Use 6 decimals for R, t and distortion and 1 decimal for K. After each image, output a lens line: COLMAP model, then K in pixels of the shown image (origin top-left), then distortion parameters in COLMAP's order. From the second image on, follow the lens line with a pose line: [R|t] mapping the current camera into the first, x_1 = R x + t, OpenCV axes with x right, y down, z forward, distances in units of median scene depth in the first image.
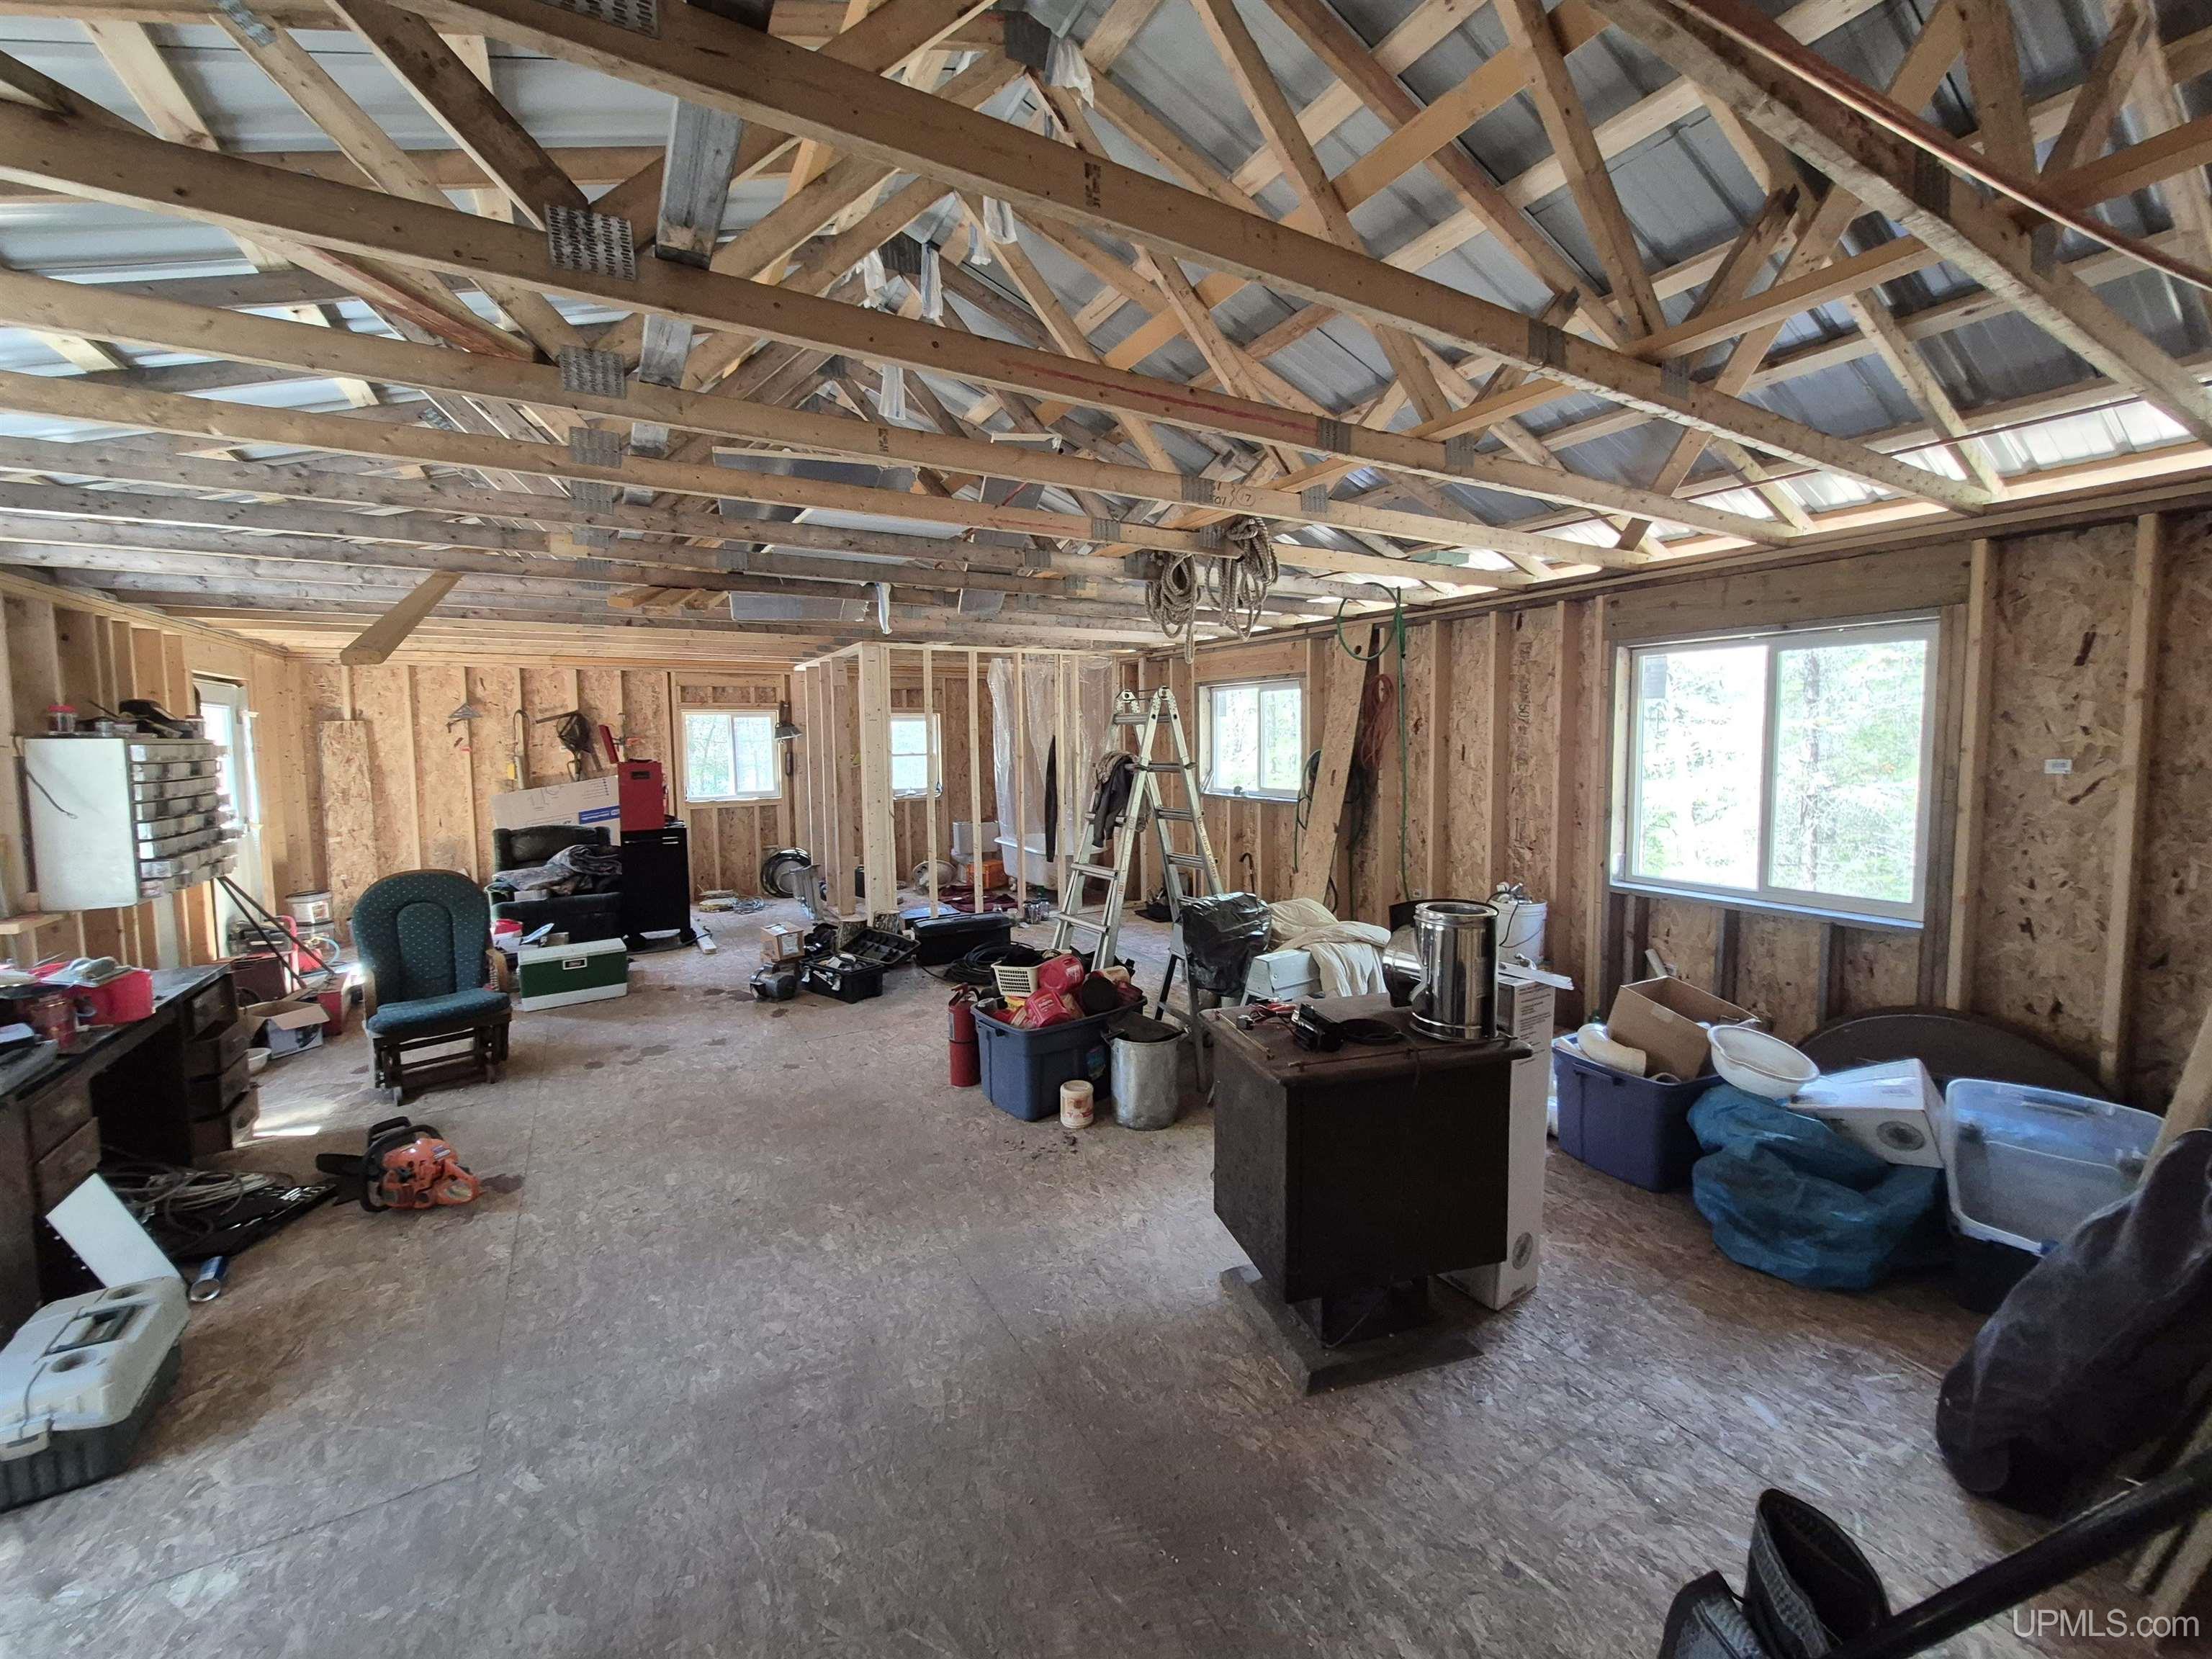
lens RADIAL K [[896.0, 0, 1111.3], [0, 896.0, 813.8], [0, 0, 1]] dist [0.003115, 0.000126]
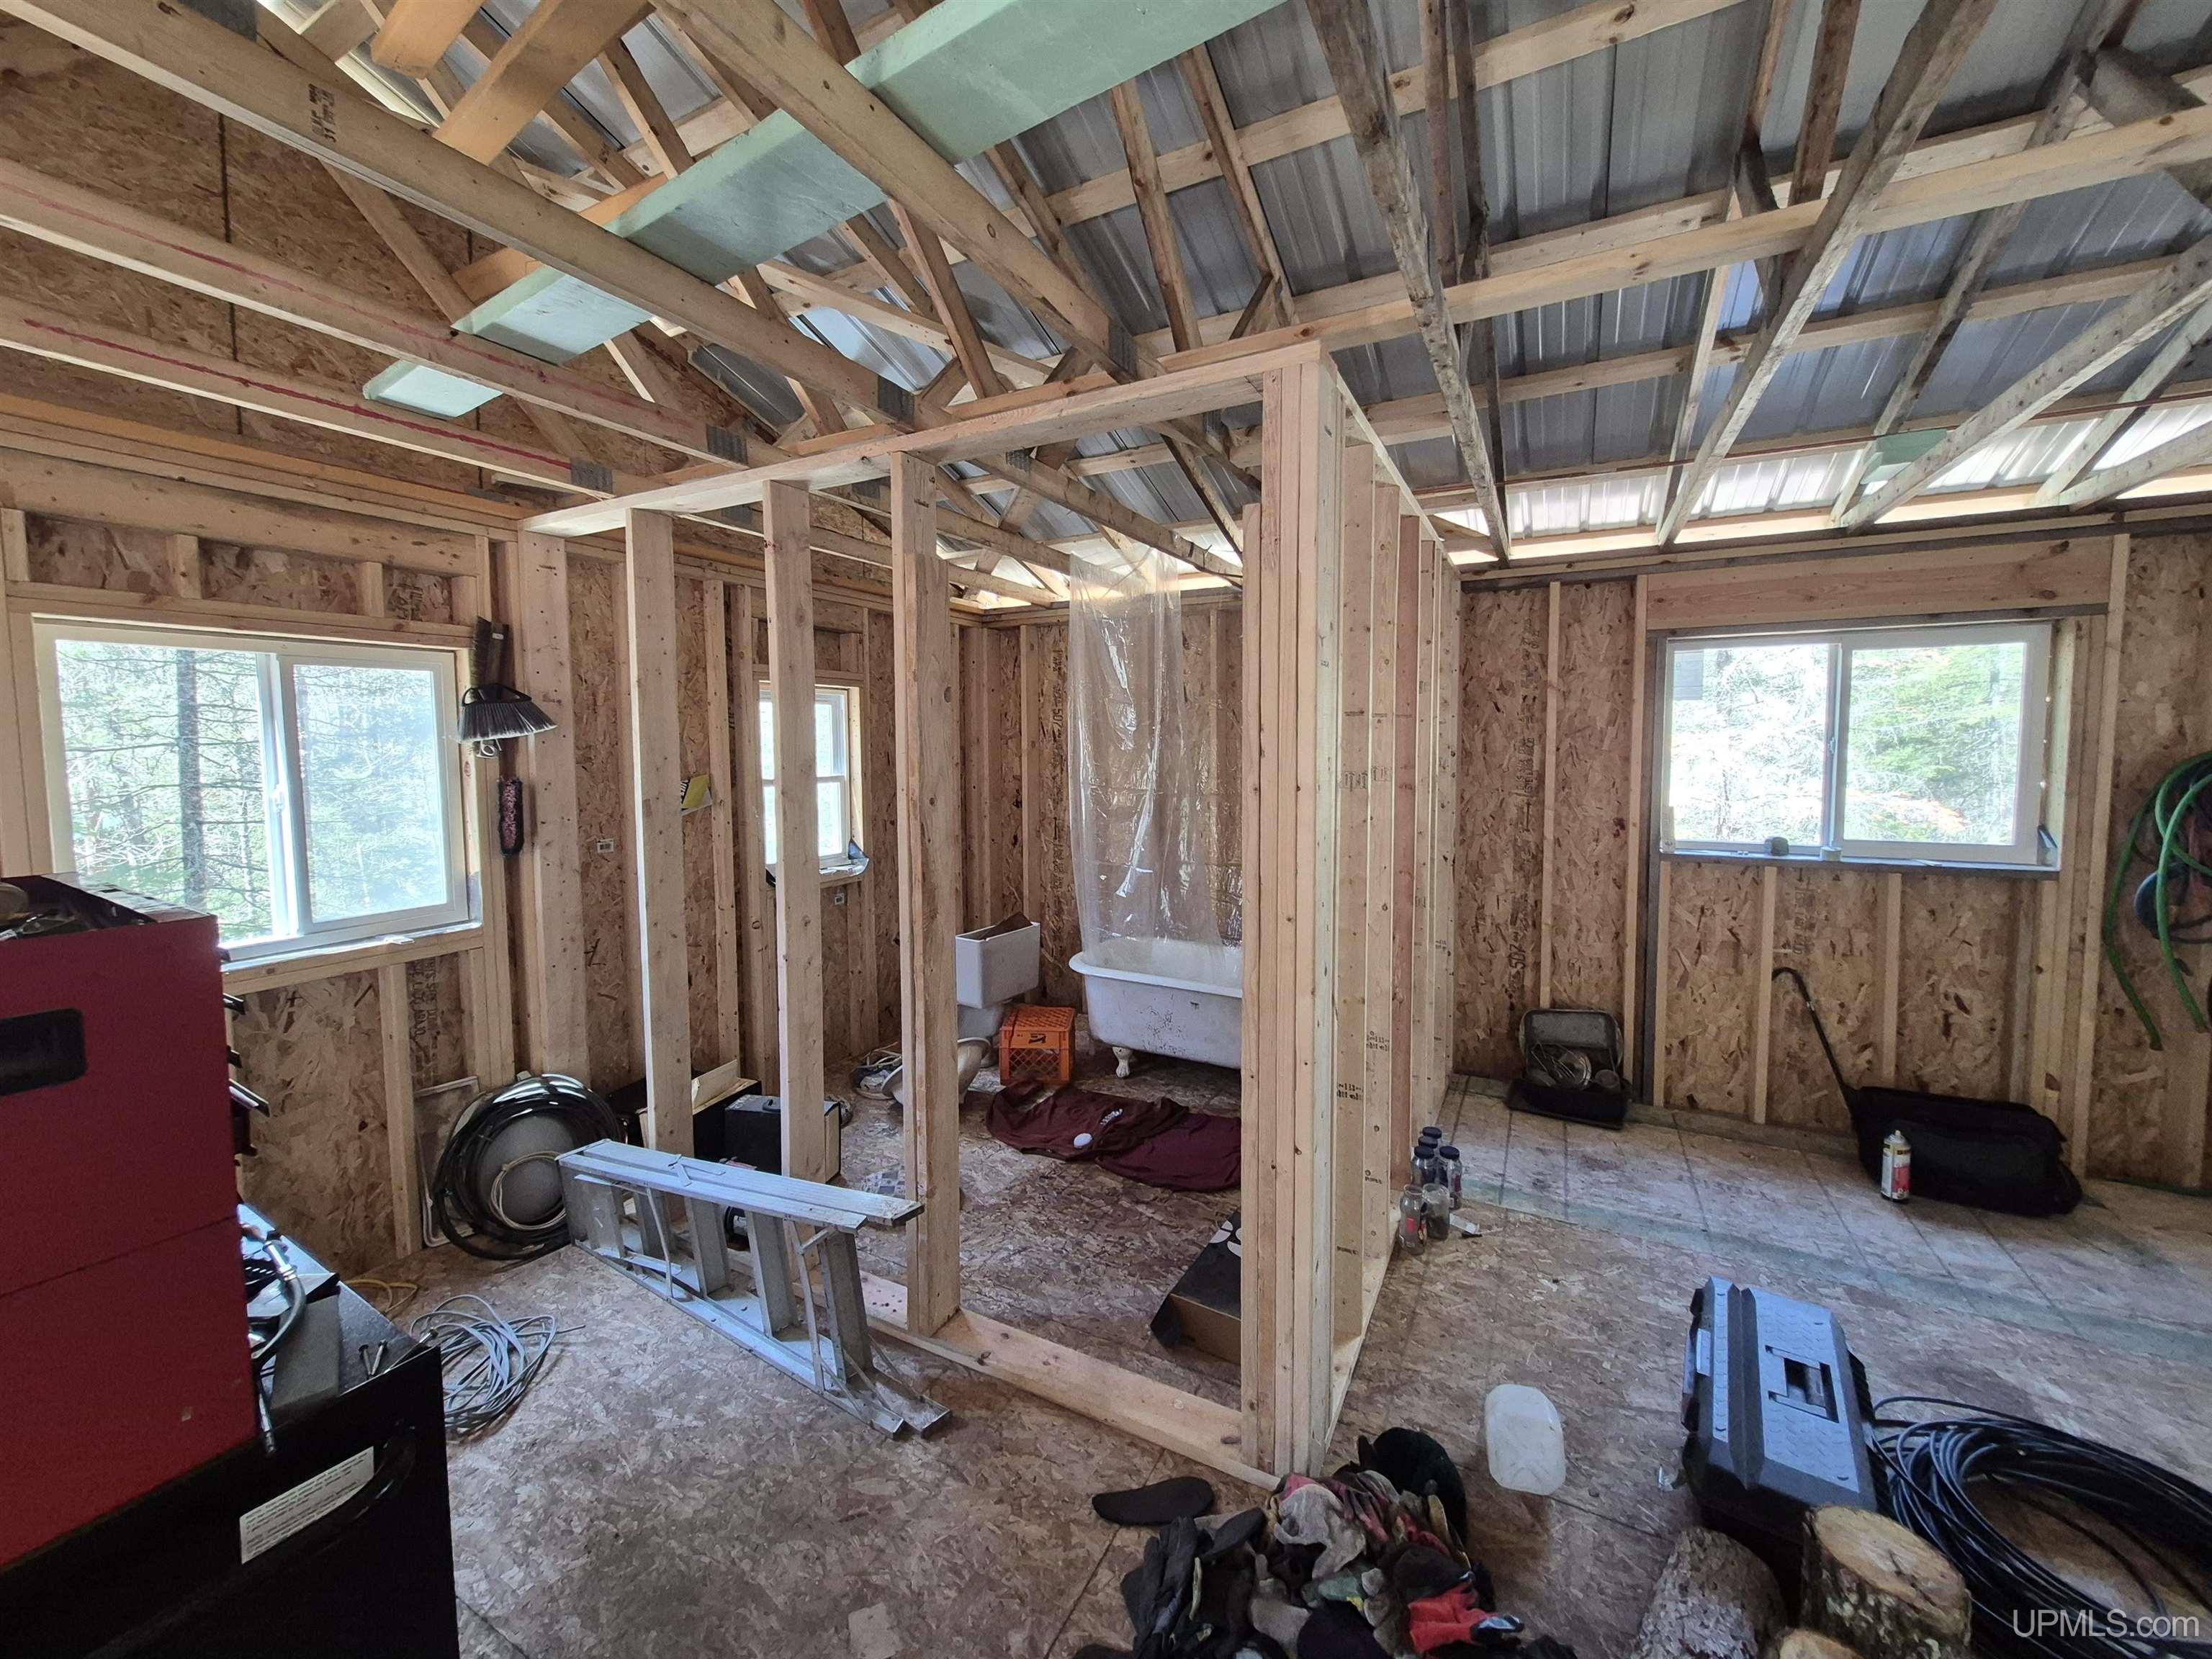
lens RADIAL K [[896.0, 0, 1103.0], [0, 896.0, 820.6], [0, 0, 1]] dist [0.003115, 0.000126]
pose [[0.838113, -0.041662, 0.543904, -0.357225], [0.045284, 0.998951, 0.006738, -0.048002], [-0.543614, 0.018983, 0.839121, 0.617678]]
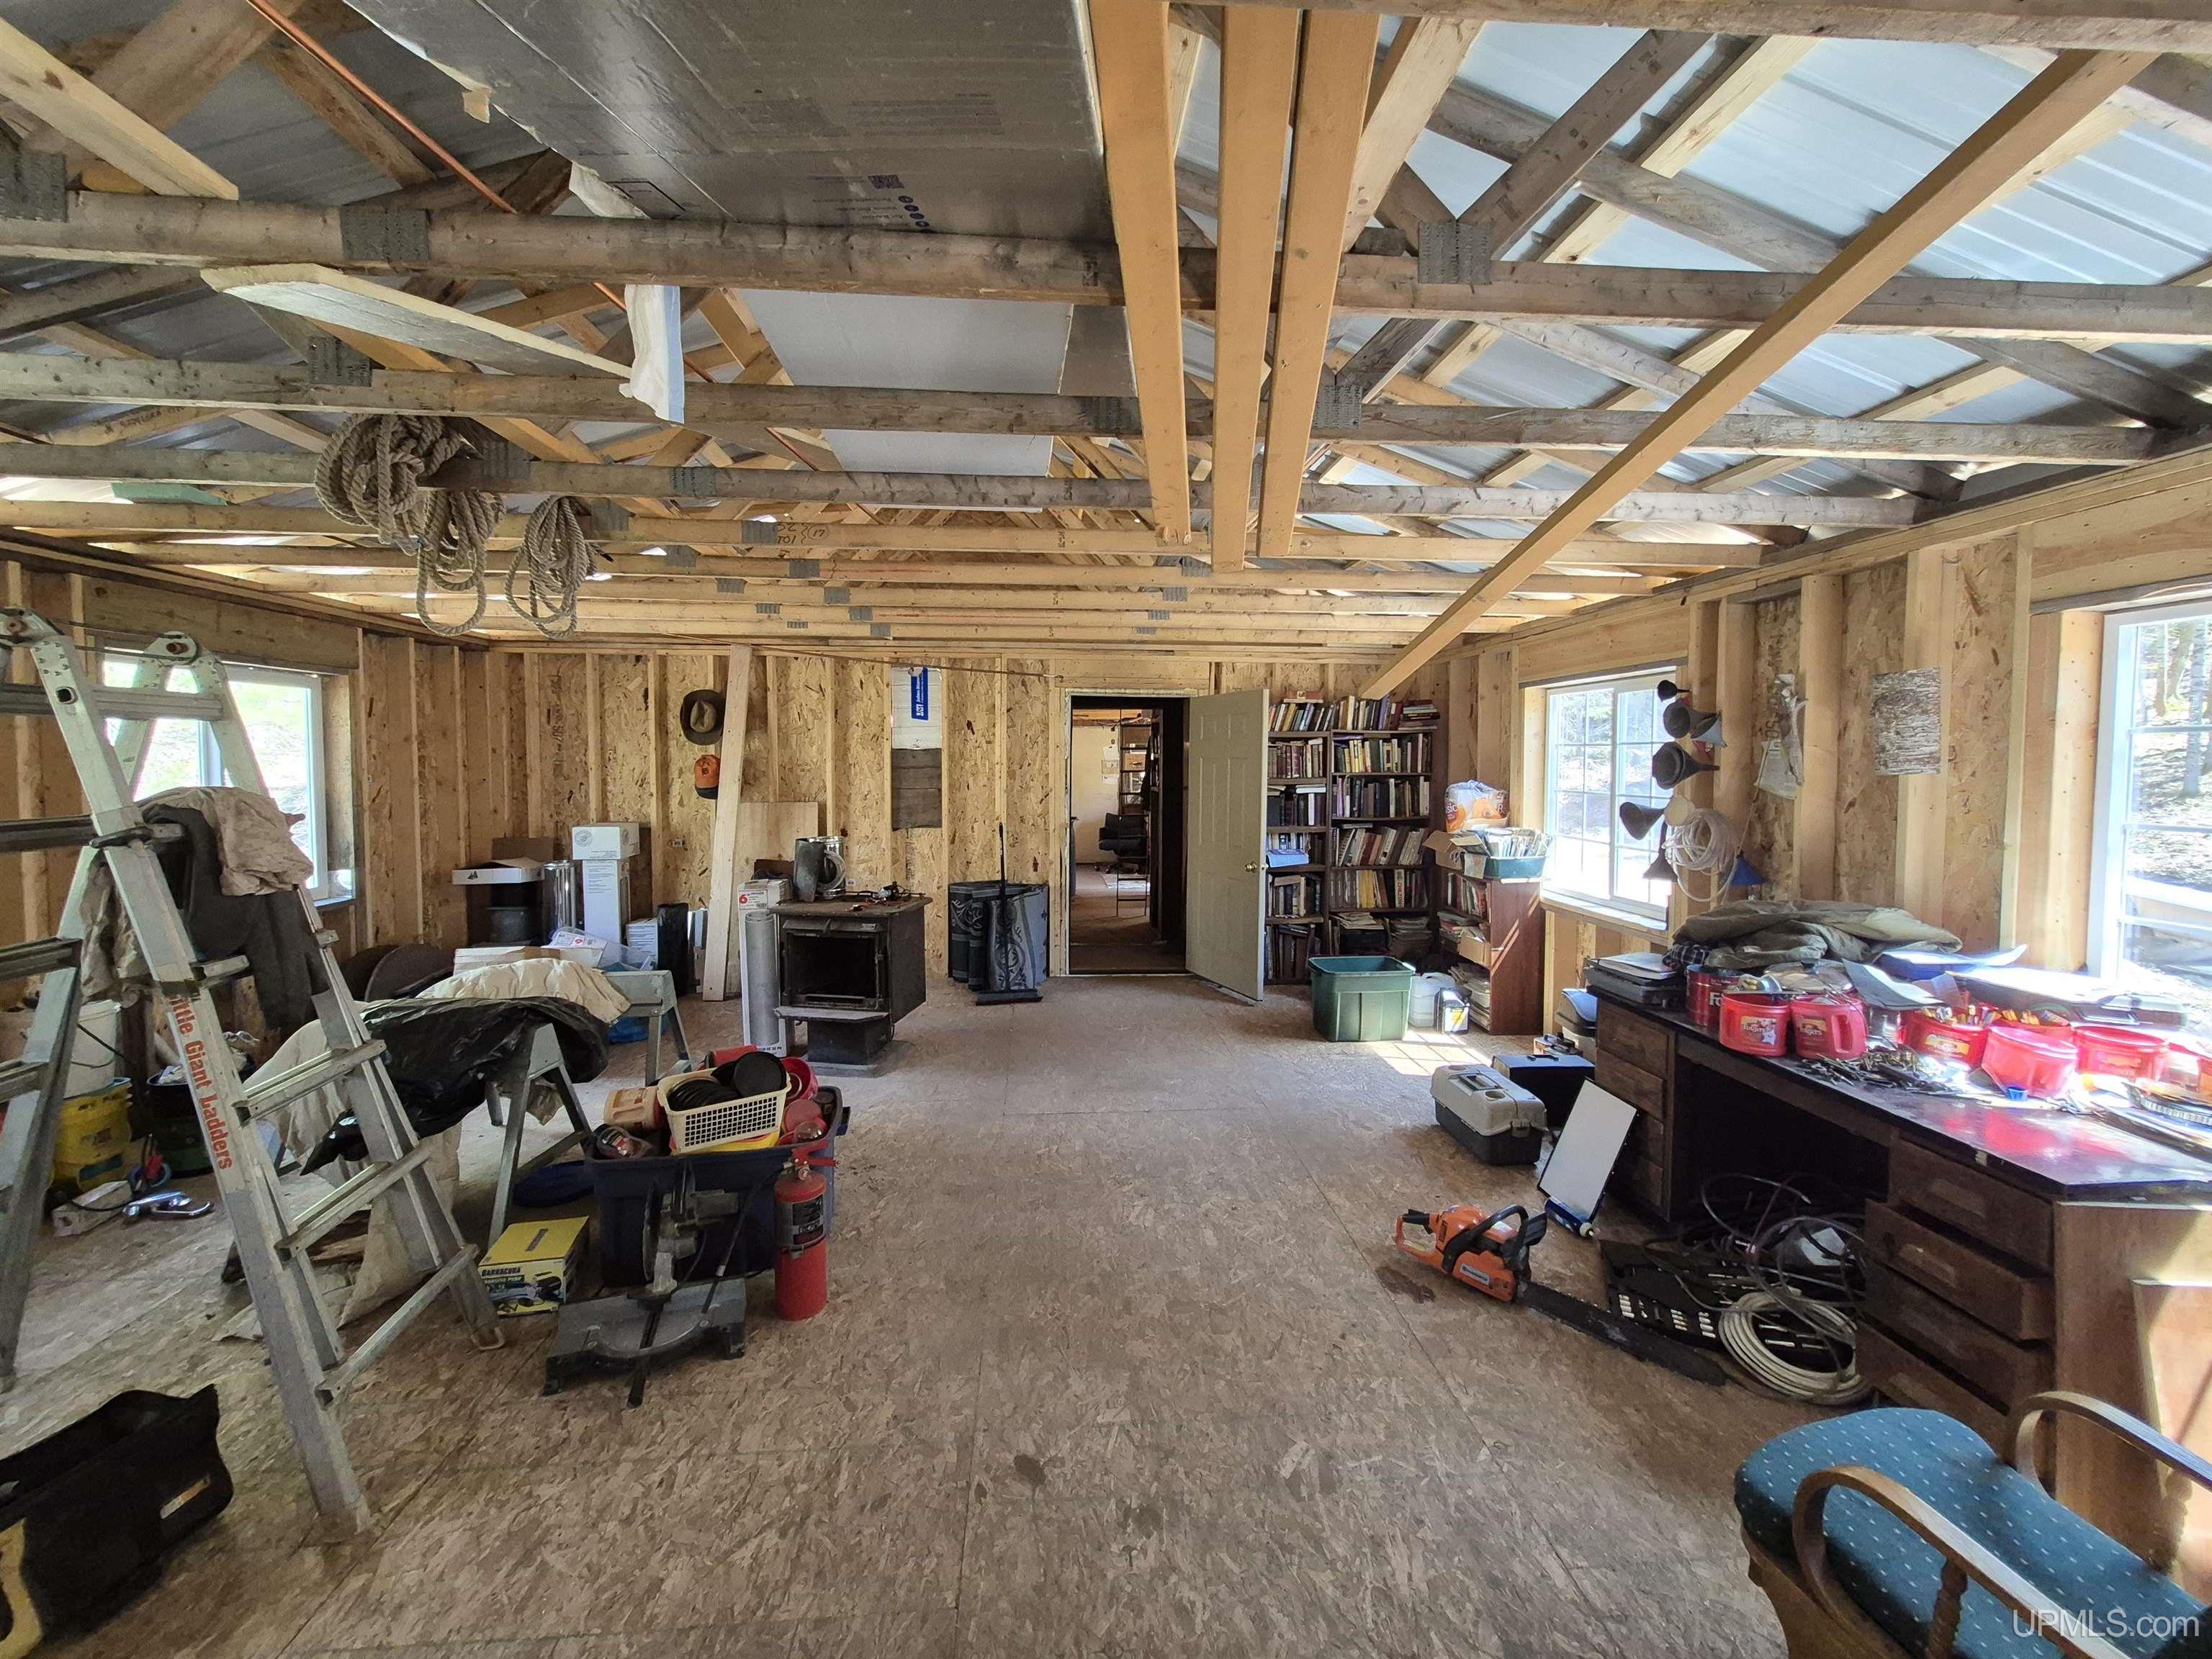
lens RADIAL K [[896.0, 0, 1101.0], [0, 896.0, 811.7], [0, 0, 1]] dist [0.003115, 0.000126]
pose [[-0.900283, -0.013981, 0.435081, -0.653153], [0.046939, 0.990539, 0.128957, -0.114738], [-0.432767, 0.136520, -0.891109, 1.506870]]
